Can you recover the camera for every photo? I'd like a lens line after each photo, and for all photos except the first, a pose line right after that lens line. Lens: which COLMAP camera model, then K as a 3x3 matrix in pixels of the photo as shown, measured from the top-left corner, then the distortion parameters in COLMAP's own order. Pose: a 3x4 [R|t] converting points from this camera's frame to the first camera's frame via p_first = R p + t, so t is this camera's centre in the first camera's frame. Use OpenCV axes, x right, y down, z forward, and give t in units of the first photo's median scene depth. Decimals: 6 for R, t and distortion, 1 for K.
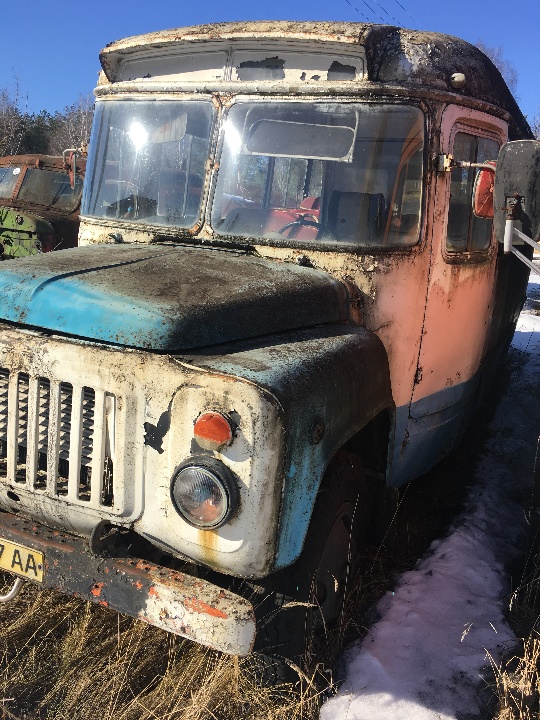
lens RADIAL K [[617.8, 0, 268.8], [0, 617.8, 360.5], [0, 0, 1]] dist [0.077313, -0.093013]
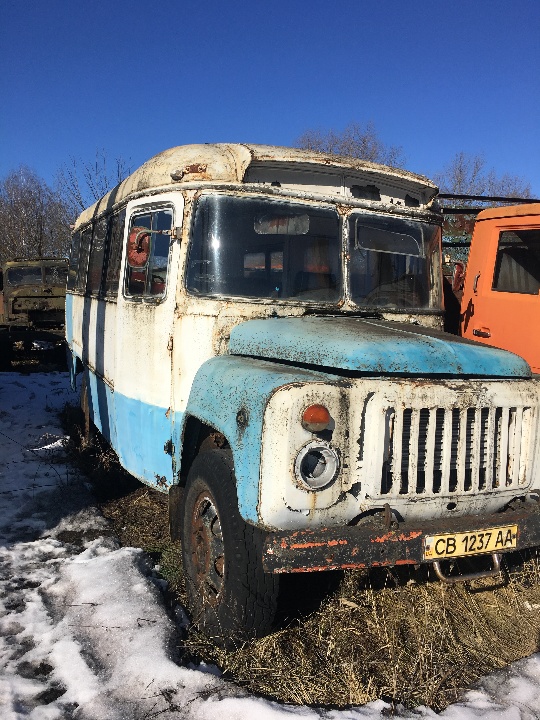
lens RADIAL K [[617.8, 0, 270.6], [0, 617.8, 359.3], [0, 0, 1]] dist [0.077313, -0.093013]
pose [[0.640315, -0.100139, 0.761557, -1.313110], [0.174319, 0.984541, -0.017108, -0.108210], [-0.748071, 0.143709, 0.647872, 0.310809]]
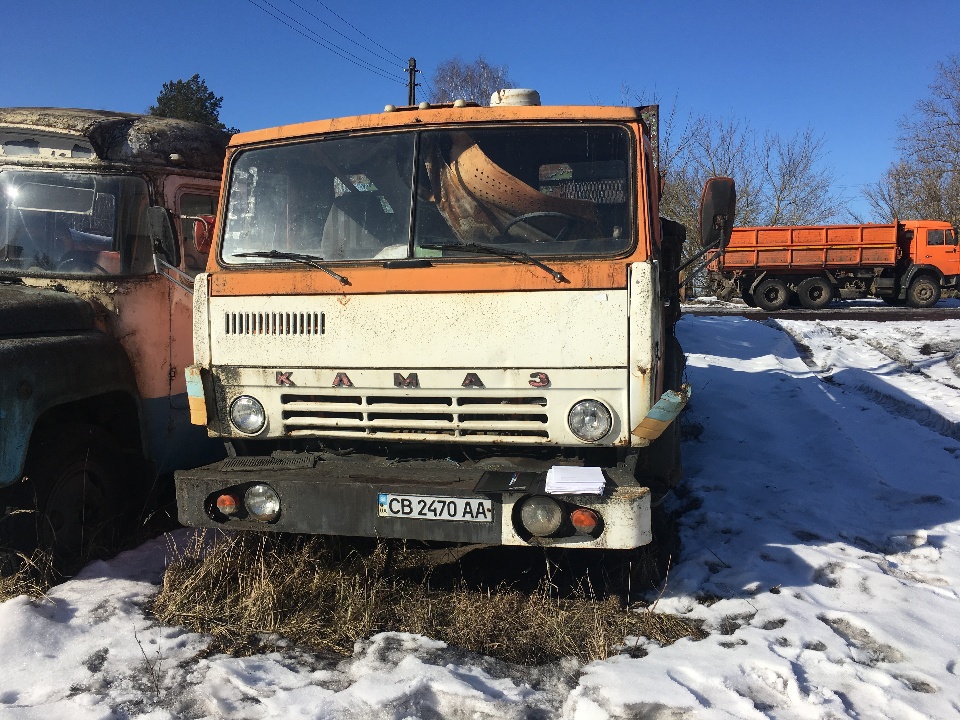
lens RADIAL K [[823.8, 0, 480.8], [0, 823.8, 362.9], [0, 0, 1]] dist [0.077313, -0.093013]
pose [[0.964865, -0.055930, 0.256725, 0.461395], [0.082133, 0.992319, -0.092503, 0.239287], [-0.249579, 0.110338, 0.962048, -0.927182]]
